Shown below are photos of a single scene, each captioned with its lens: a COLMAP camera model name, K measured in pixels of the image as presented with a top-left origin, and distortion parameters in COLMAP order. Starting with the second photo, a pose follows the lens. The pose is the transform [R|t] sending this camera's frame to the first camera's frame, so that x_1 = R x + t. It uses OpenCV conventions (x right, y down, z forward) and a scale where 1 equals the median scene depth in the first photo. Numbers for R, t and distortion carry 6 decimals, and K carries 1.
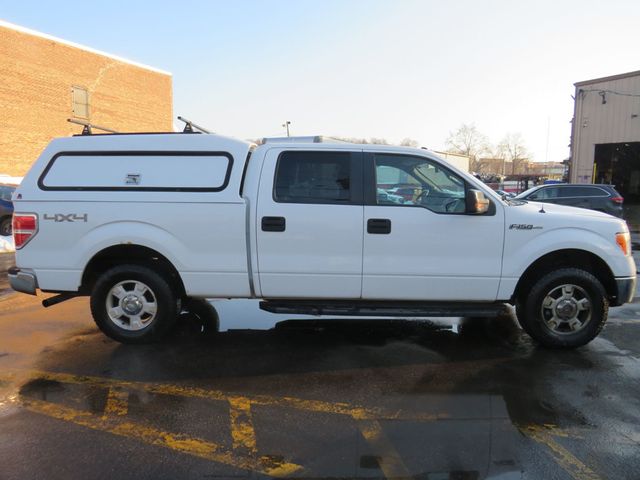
lens RADIAL K [[450.5, 0, 320.0], [0, 450.5, 240.0], [0, 0, 1]] dist [-0.013388, -0.003332]
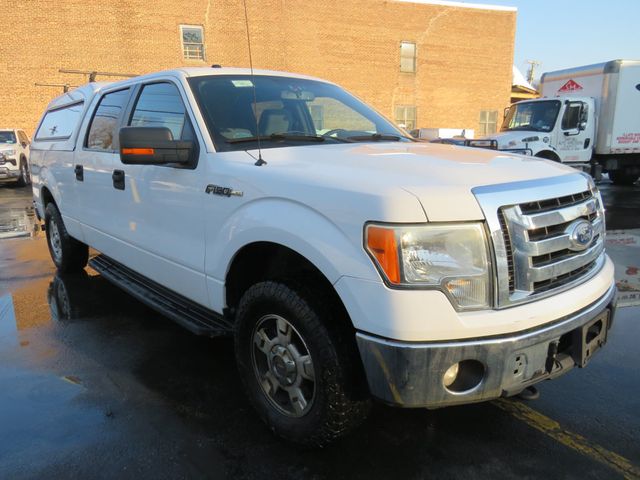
lens RADIAL K [[456.6, 0, 309.7], [0, 456.6, 249.5], [0, 0, 1]] dist [-0.035125, 0.002392]
pose [[0.686319, 0.155805, -0.710416, 0.141238], [-0.070293, 0.986422, 0.148428, -0.007392], [0.723895, -0.051932, 0.687952, 0.106262]]
